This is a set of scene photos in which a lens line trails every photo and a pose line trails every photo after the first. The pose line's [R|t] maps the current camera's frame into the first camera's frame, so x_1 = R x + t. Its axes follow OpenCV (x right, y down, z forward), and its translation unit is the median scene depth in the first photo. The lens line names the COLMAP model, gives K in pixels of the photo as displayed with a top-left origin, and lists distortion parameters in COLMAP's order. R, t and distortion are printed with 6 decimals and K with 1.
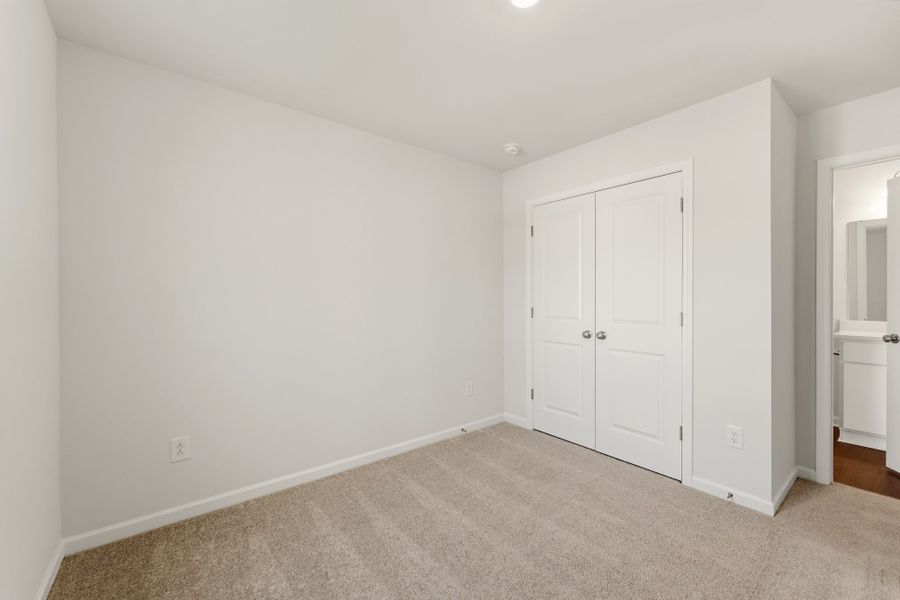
lens RADIAL K [[360.2, 0, 447.9], [0, 360.2, 296.1], [0, 0, 1]] dist [-0.001504, -0.000145]
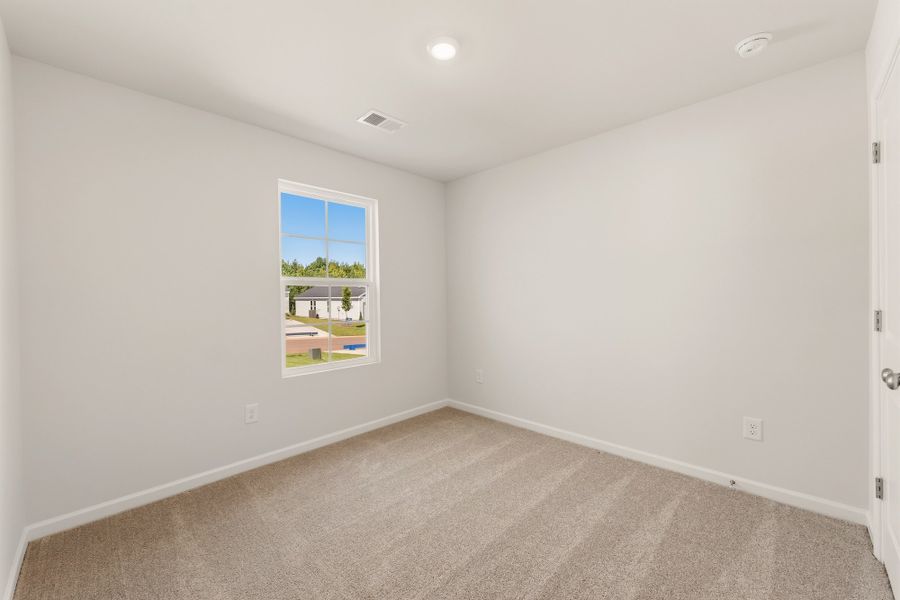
lens RADIAL K [[360.2, 0, 447.9], [0, 360.2, 296.1], [0, 0, 1]] dist [-0.001504, -0.000145]
pose [[0.133300, 0.000377, -0.991076, 0.659273], [0.013648, 0.999904, 0.002216, 0.005385], [0.990982, -0.013822, 0.133282, 0.376273]]
